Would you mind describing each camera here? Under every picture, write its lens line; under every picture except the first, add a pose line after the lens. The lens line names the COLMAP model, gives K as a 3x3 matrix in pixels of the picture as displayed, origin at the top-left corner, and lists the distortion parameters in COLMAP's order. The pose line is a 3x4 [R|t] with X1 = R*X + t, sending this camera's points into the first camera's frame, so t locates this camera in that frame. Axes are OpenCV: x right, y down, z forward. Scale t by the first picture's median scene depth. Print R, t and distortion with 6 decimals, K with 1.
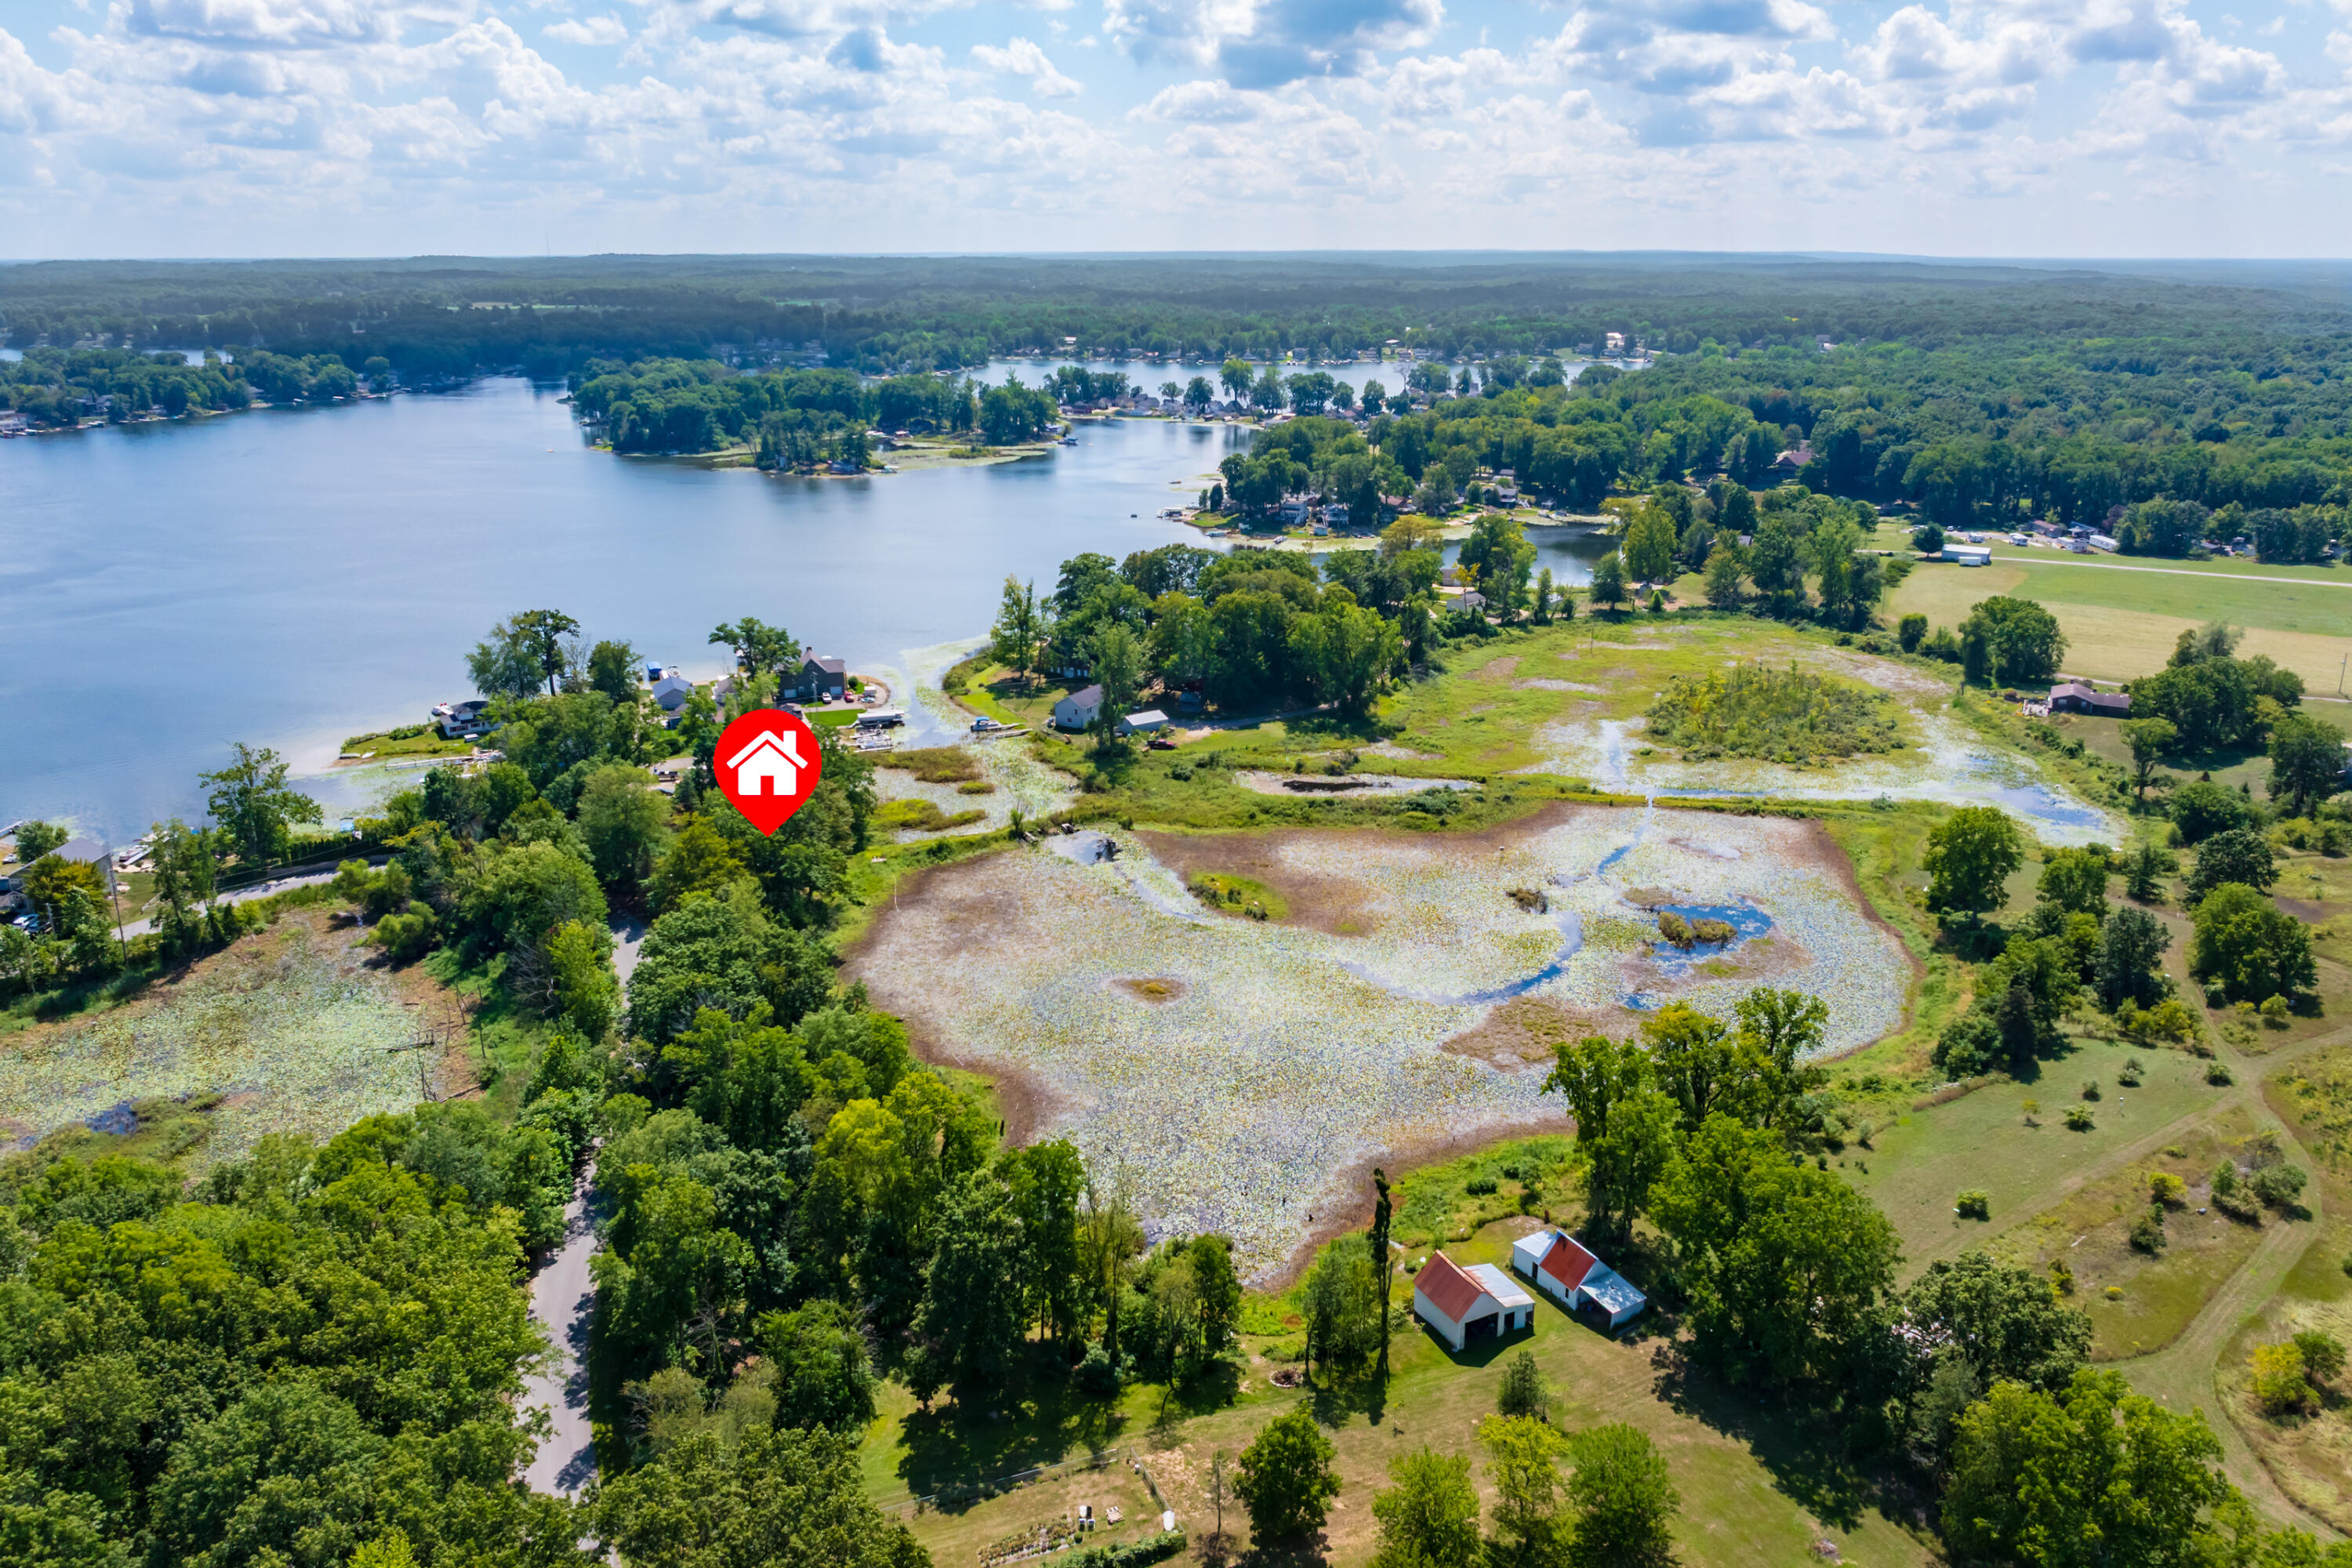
lens RADIAL K [[1654.7, 0, 1187.6], [0, 1654.7, 774.7], [0, 0, 1]] dist [-0.038586, 0.027642]
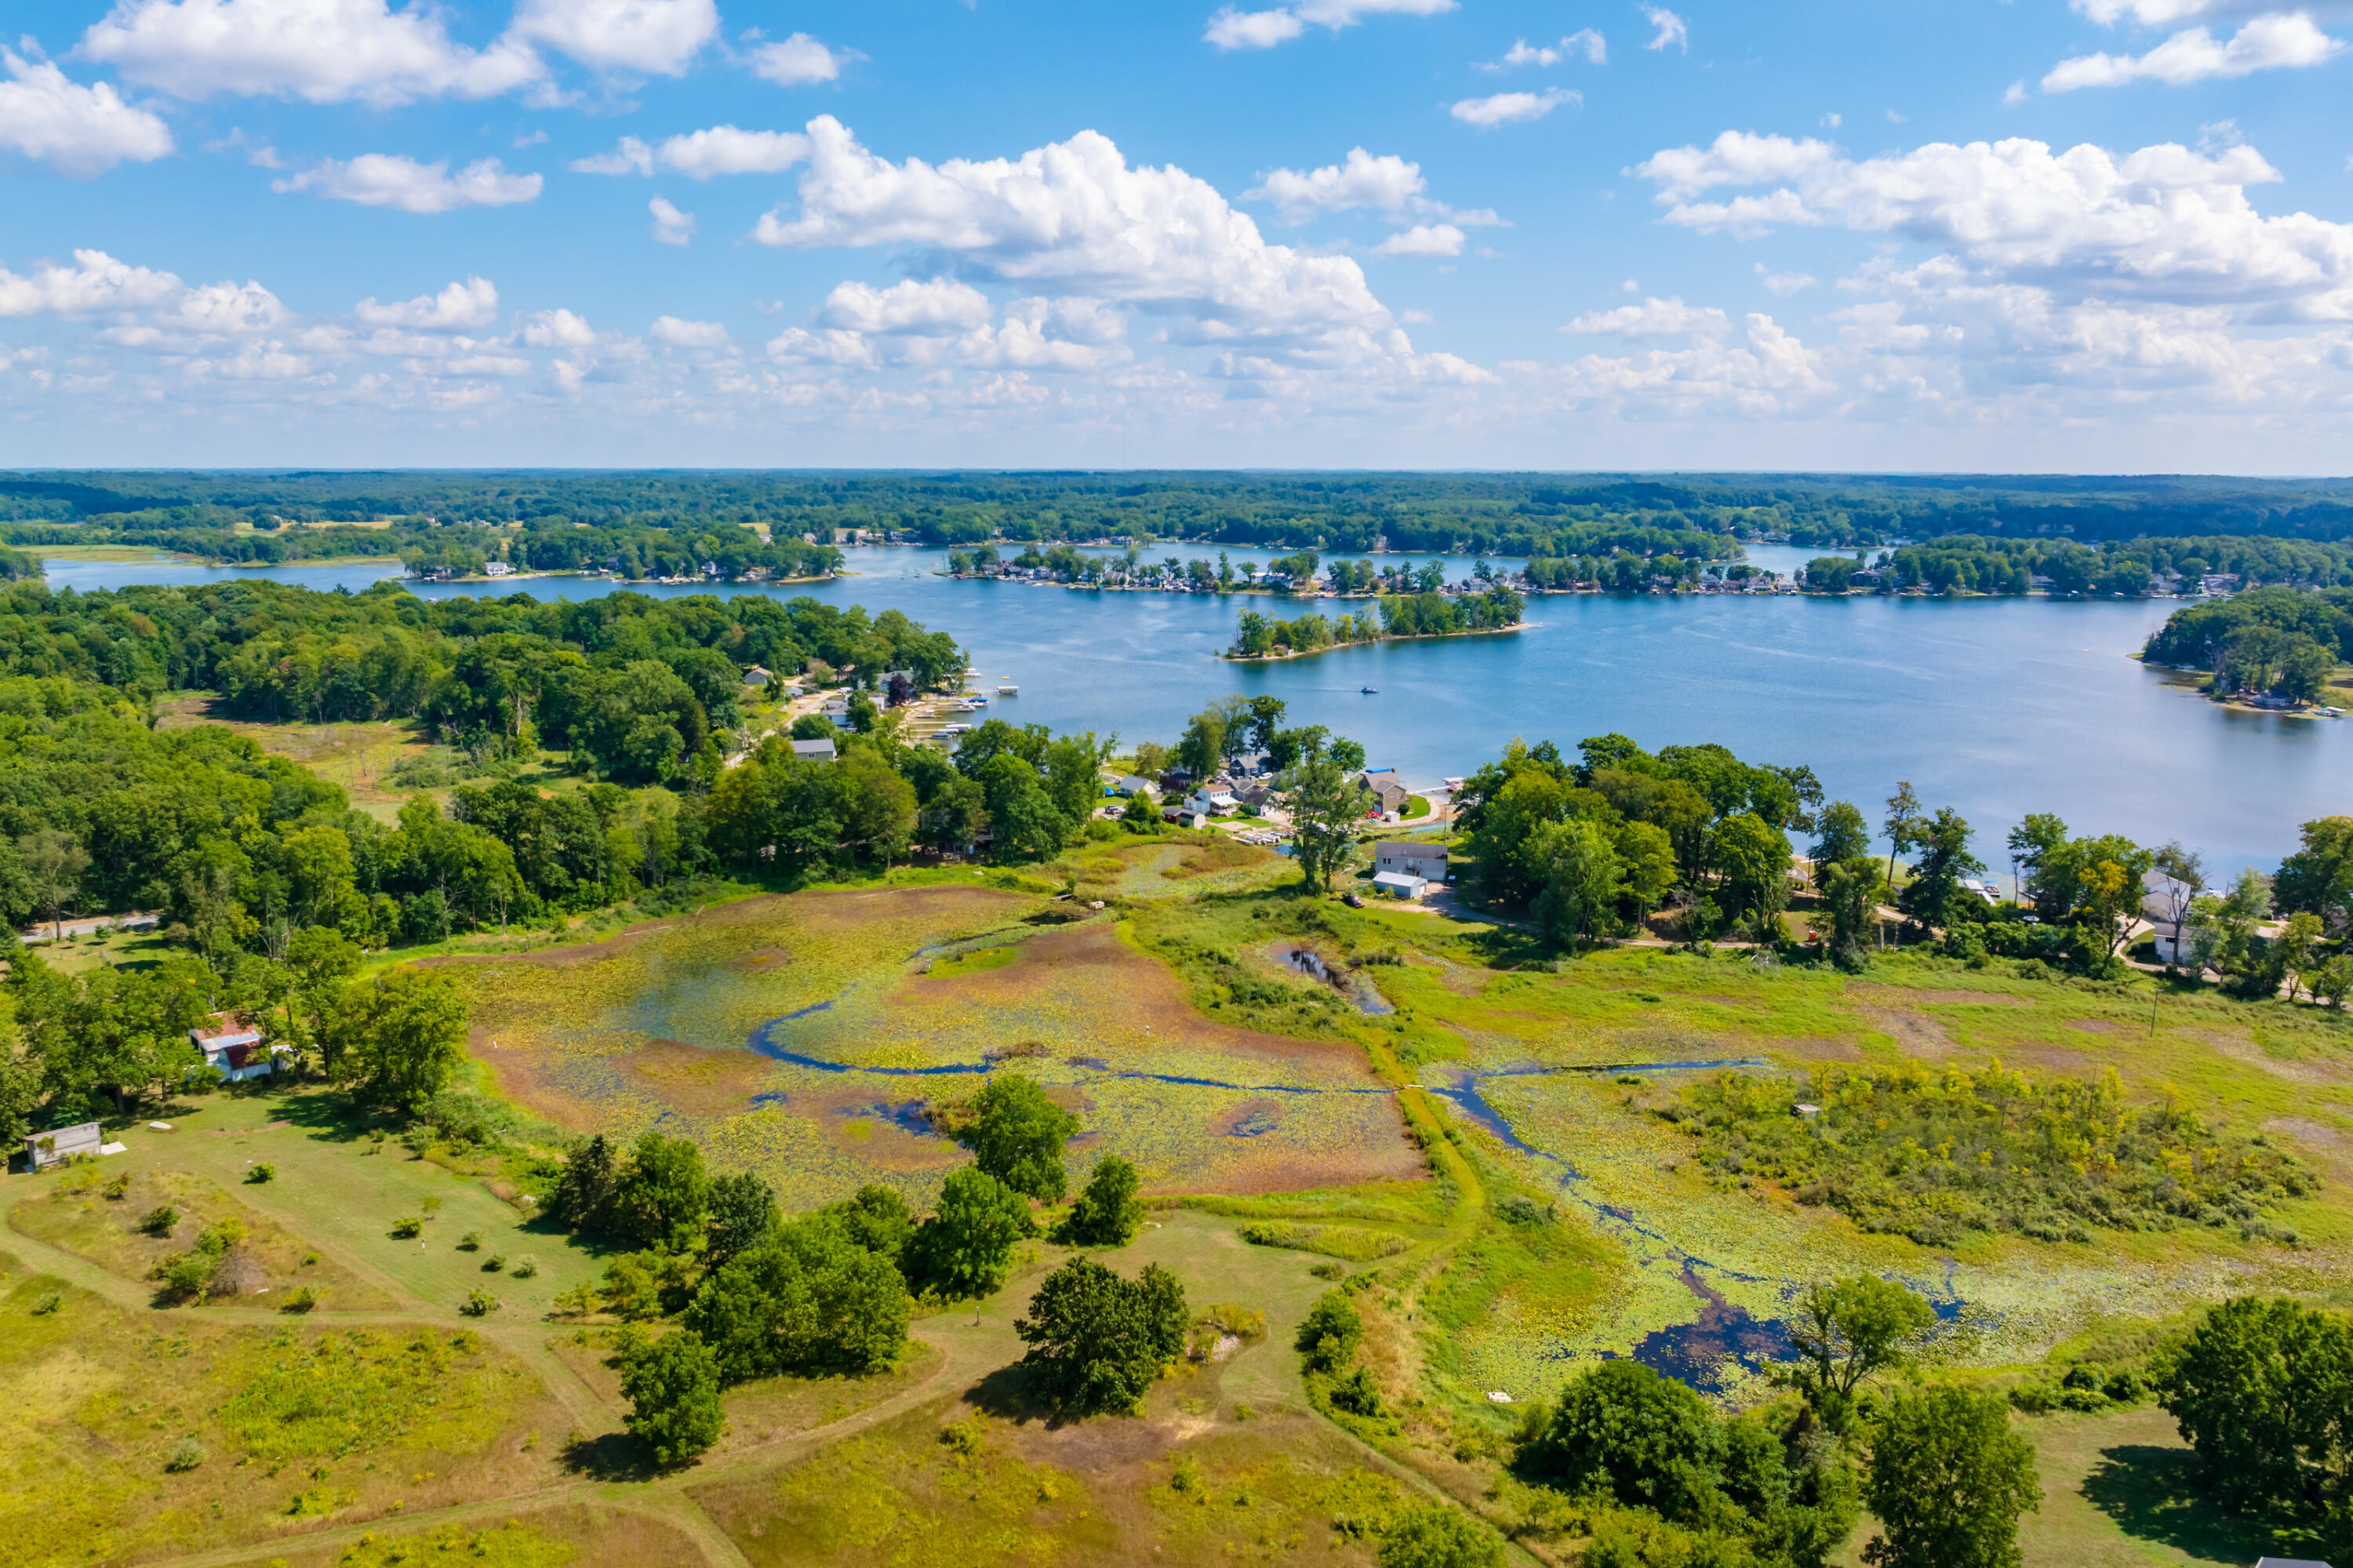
lens RADIAL K [[1655.4, 0, 1216.6], [0, 1655.4, 745.5], [0, 0, 1]] dist [-0.038586, 0.027642]
pose [[0.336957, 0.158581, -0.928069, 0.266374], [-0.289221, 0.955488, 0.058257, -0.043475], [0.895997, 0.248787, 0.367823, 0.173154]]
